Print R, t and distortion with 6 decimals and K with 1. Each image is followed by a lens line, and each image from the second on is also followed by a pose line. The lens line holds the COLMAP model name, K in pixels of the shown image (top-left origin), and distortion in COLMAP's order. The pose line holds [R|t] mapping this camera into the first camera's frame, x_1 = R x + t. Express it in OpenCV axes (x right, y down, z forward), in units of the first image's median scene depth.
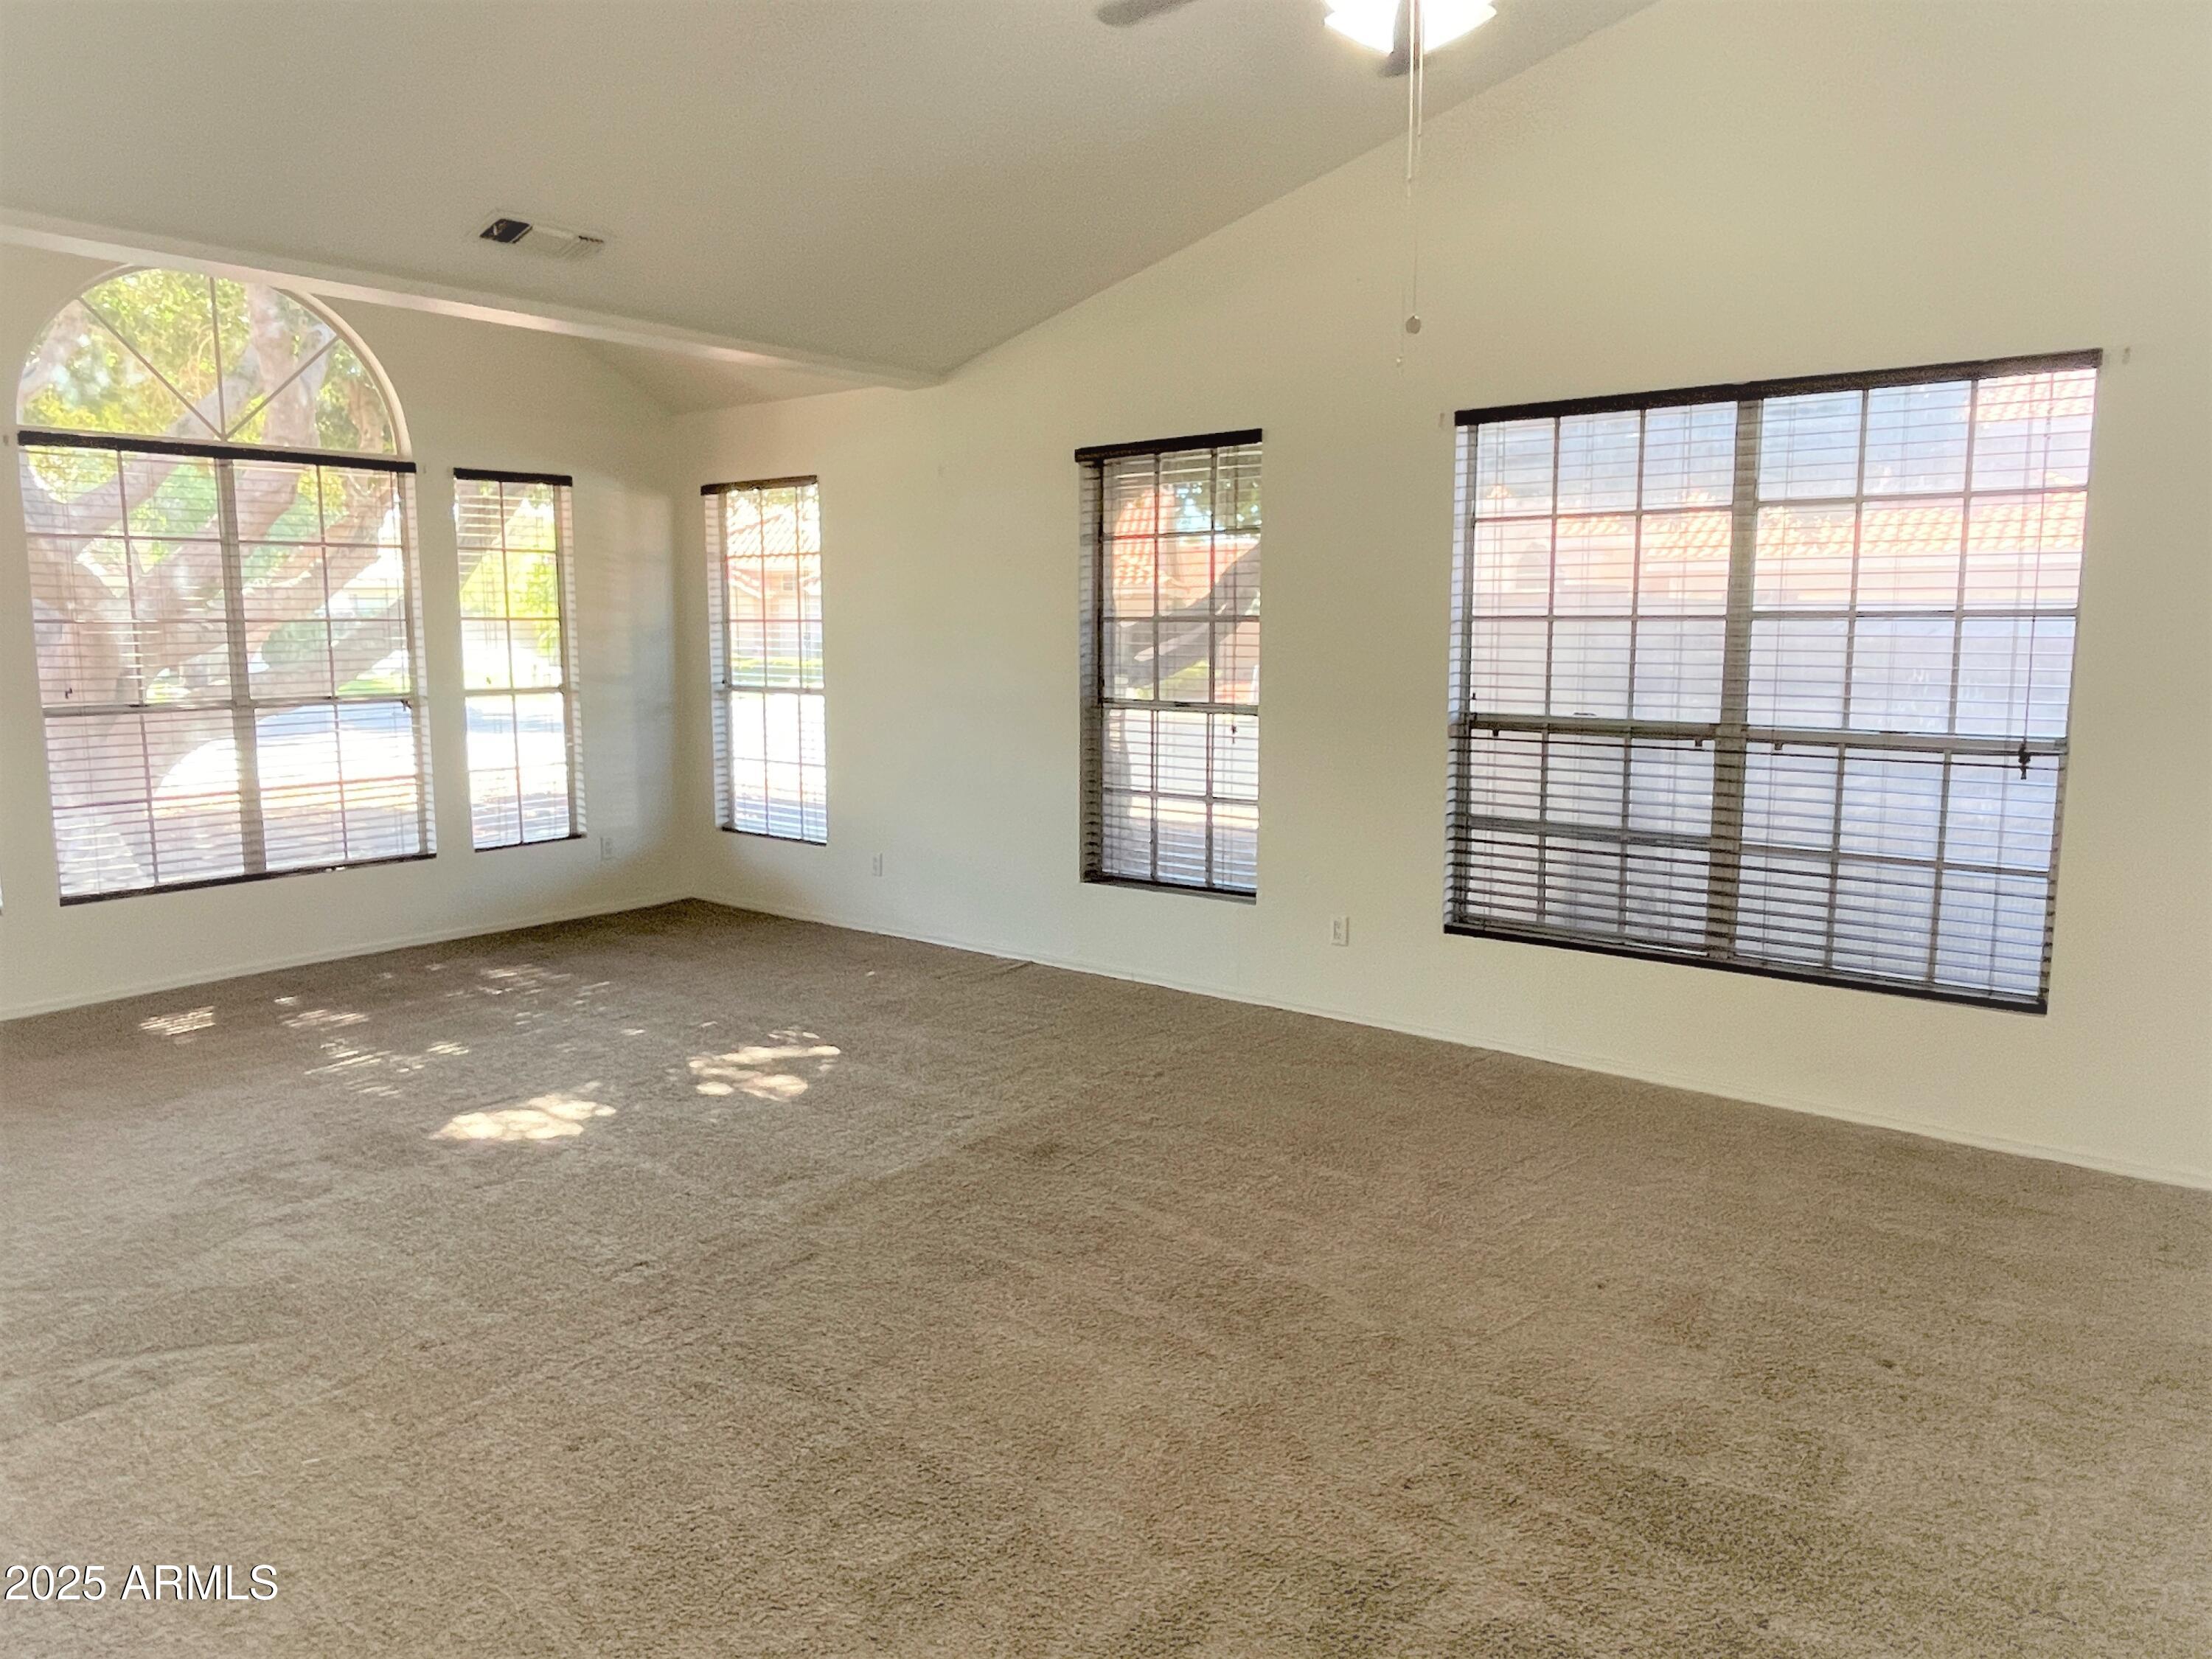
lens RADIAL K [[1449.6, 0, 1113.9], [0, 1449.6, 811.9], [0, 0, 1]] dist [-0.000042, 0.000664]
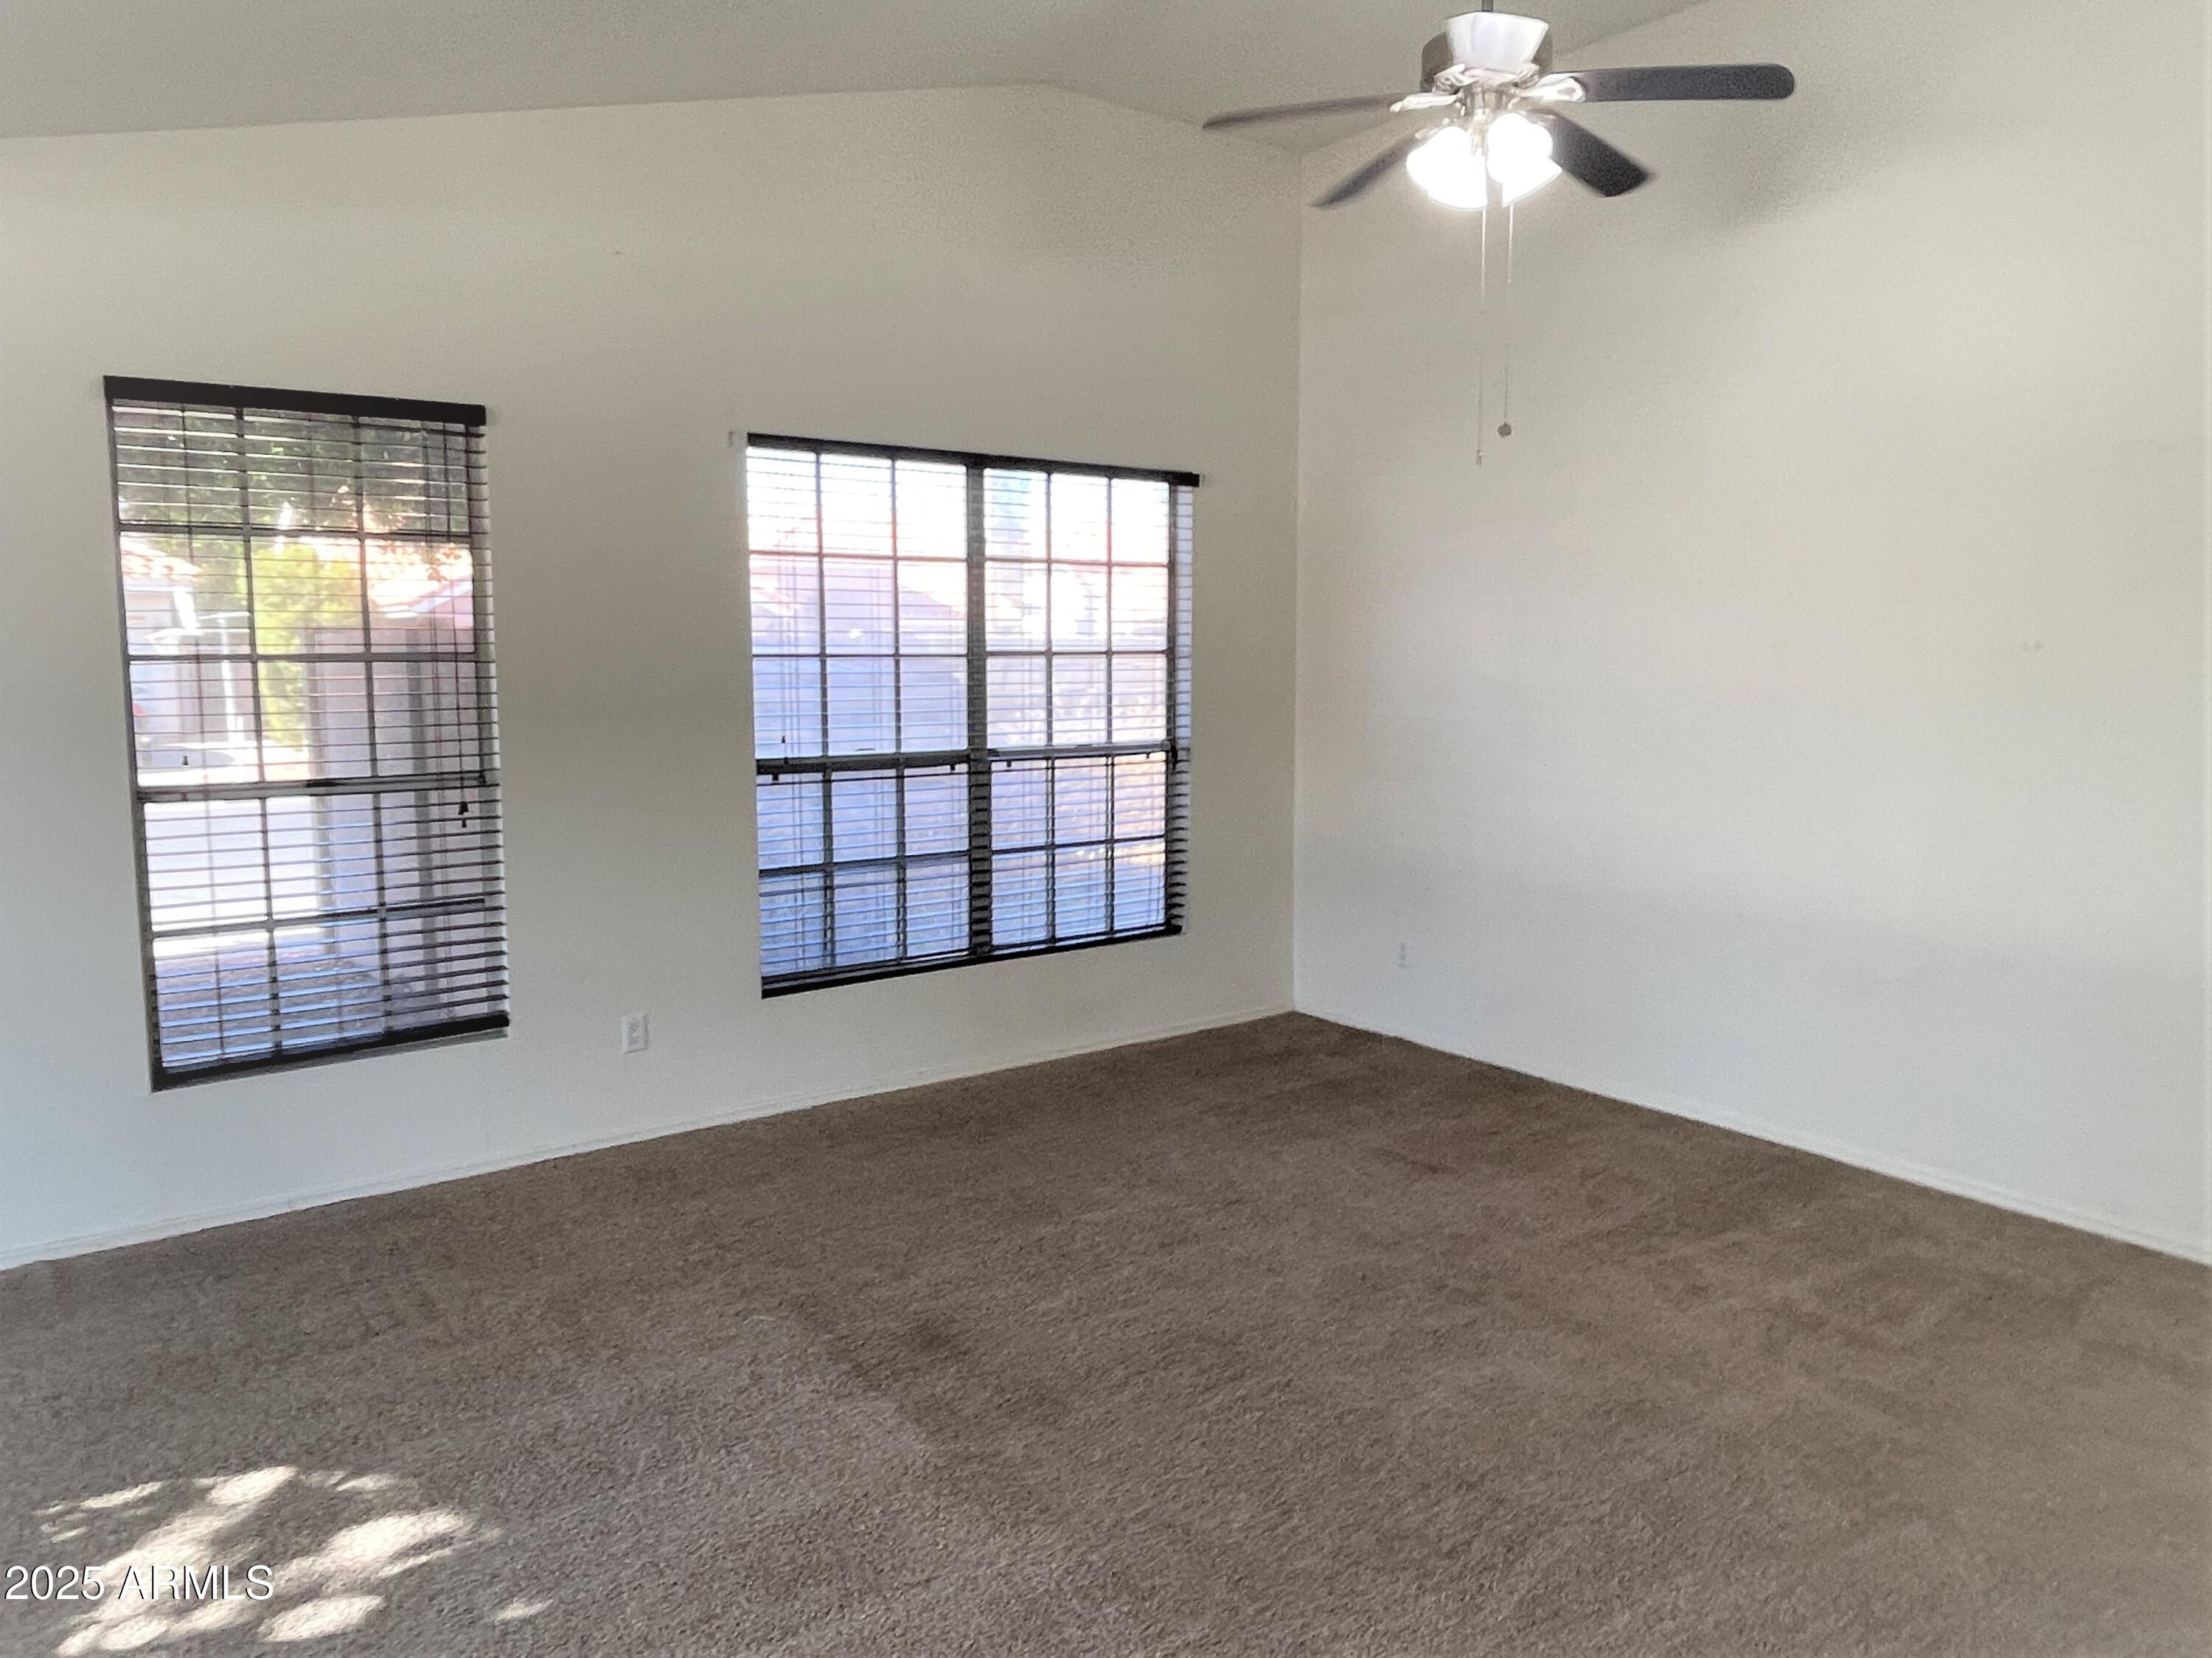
lens RADIAL K [[1487.0, 0, 1082.5], [0, 1487.0, 832.7], [0, 0, 1]] dist [0.004510, 0.003012]
pose [[0.252566, -0.114948, 0.960728, -0.684566], [0.127608, 0.988202, 0.084688, -0.083033], [-0.959128, 0.101207, 0.264255, 0.612540]]
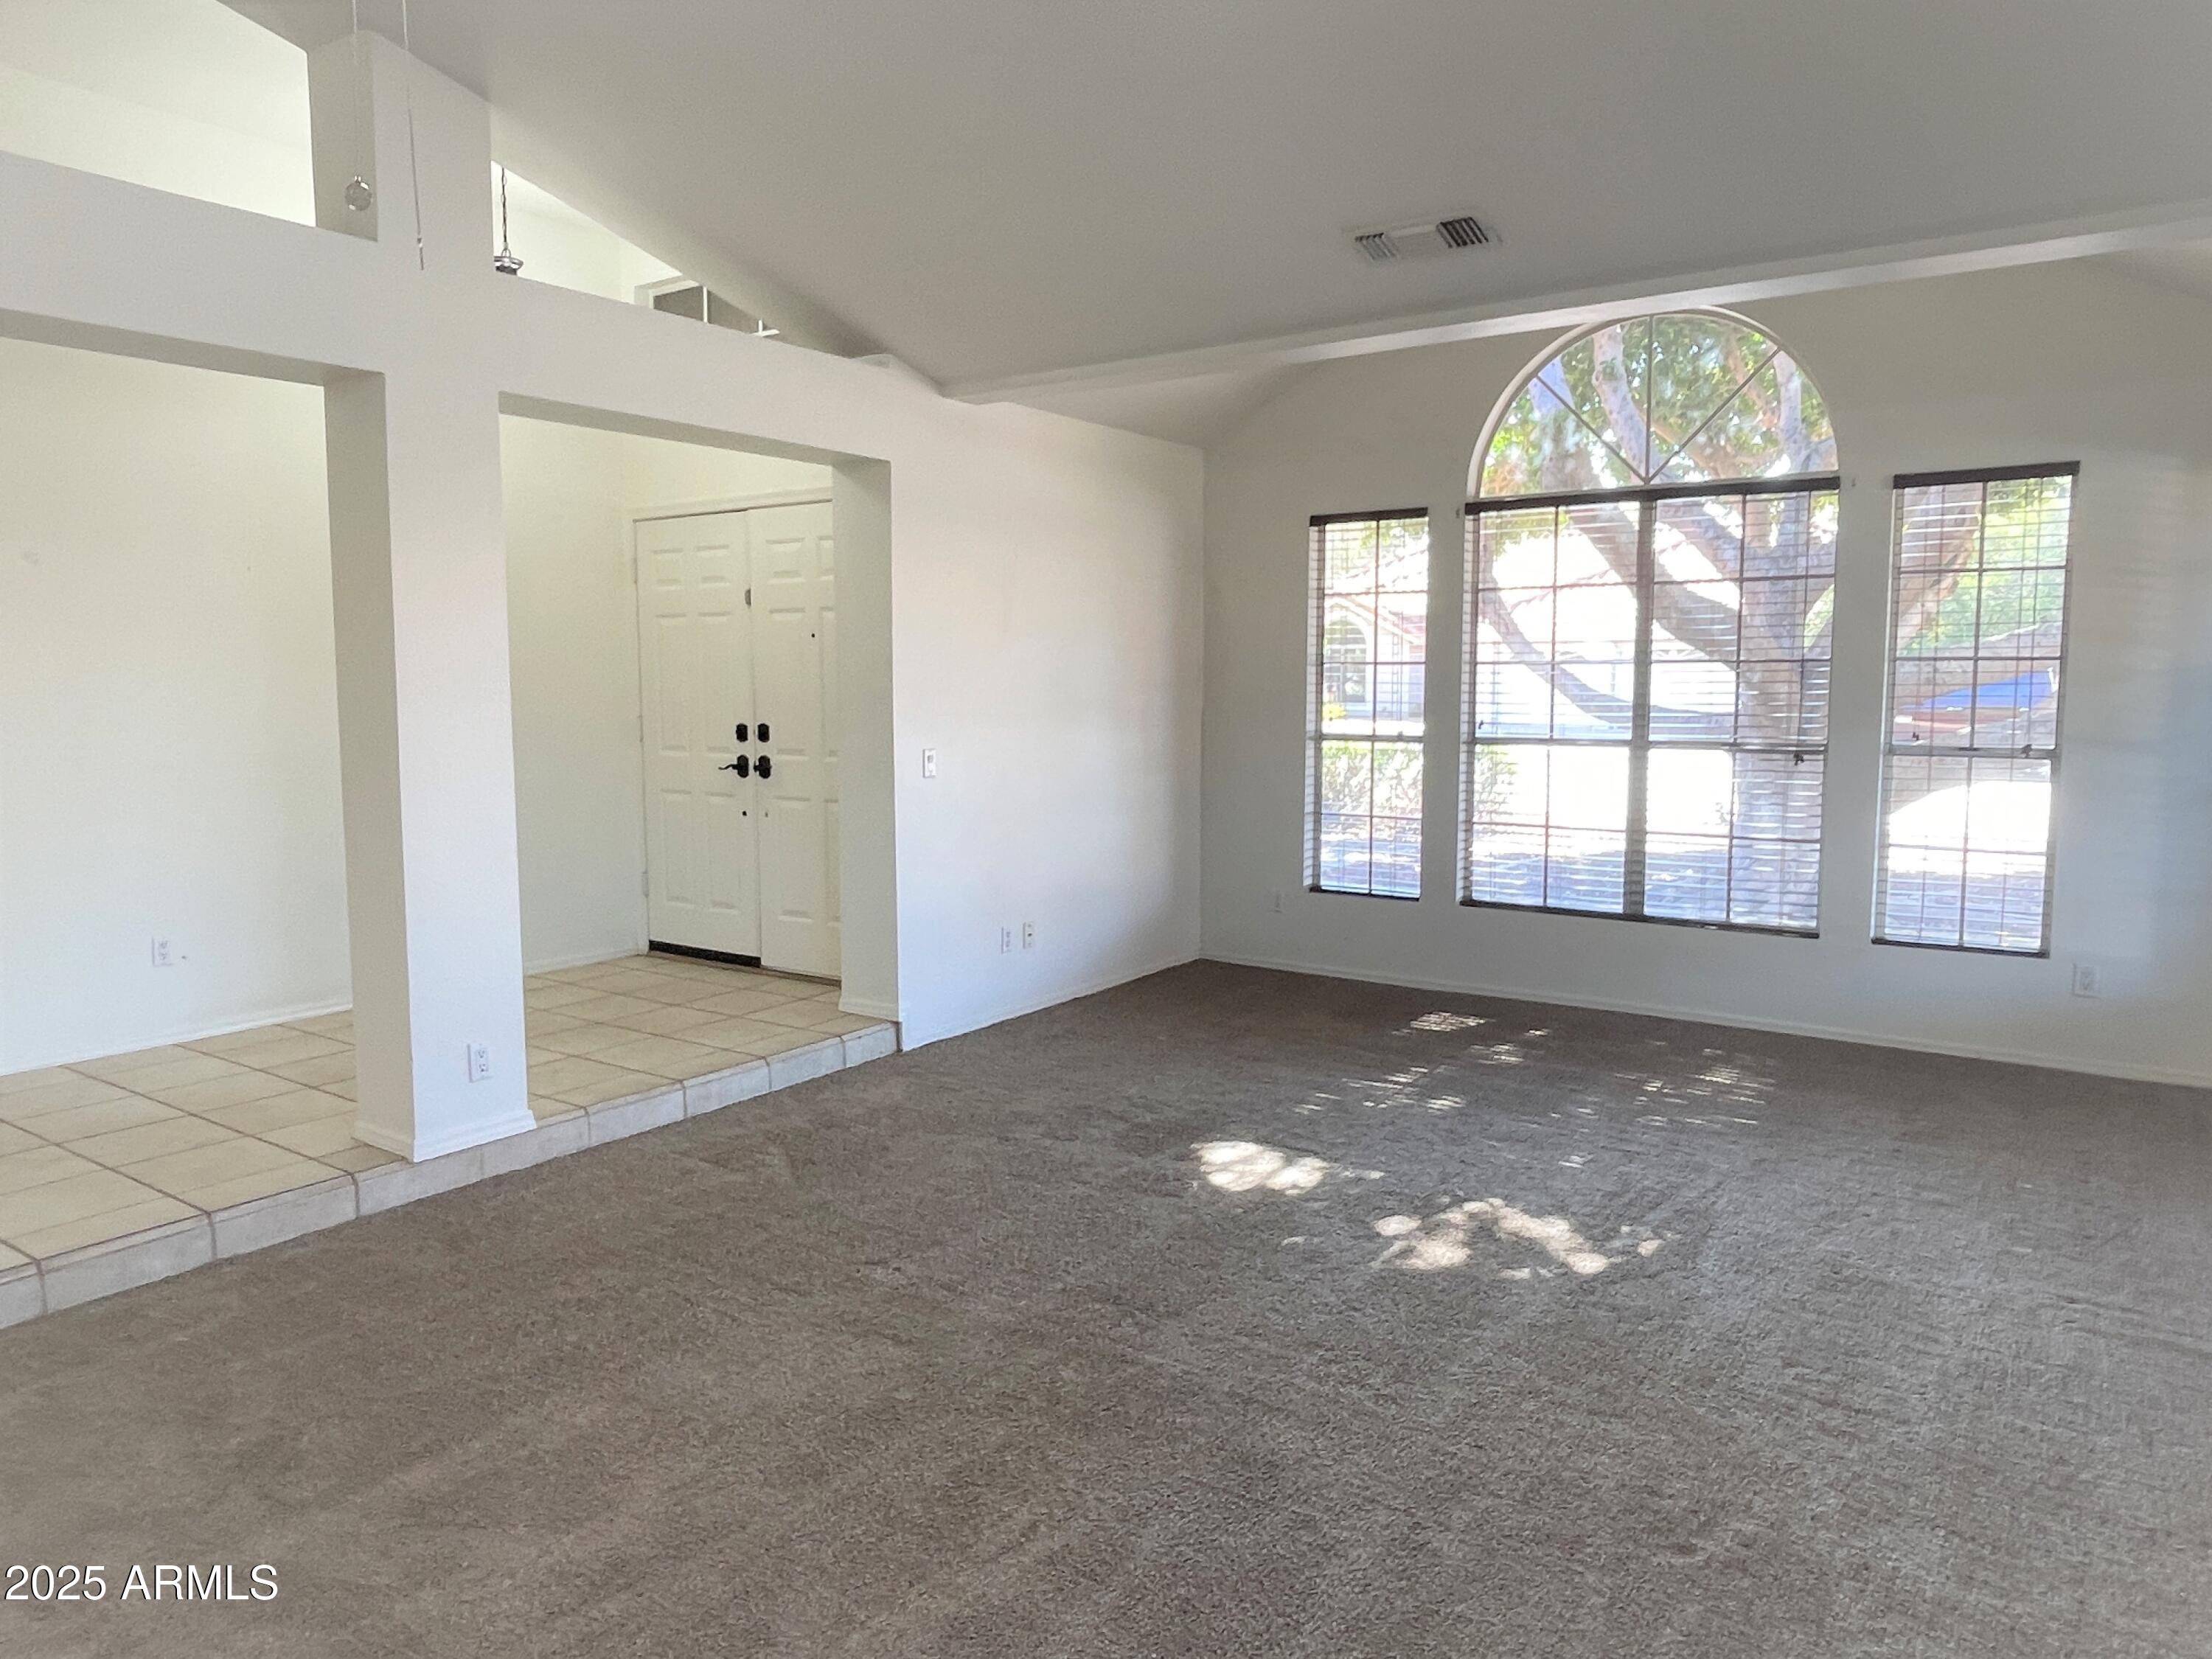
lens RADIAL K [[1449.6, 0, 1113.9], [0, 1449.6, 811.9], [0, 0, 1]] dist [-0.000042, 0.000664]
pose [[0.068024, 0.092031, -0.993430, 0.516375], [-0.128186, 0.988290, 0.082777, -0.089482], [0.989415, 0.121713, 0.079024, 0.772164]]
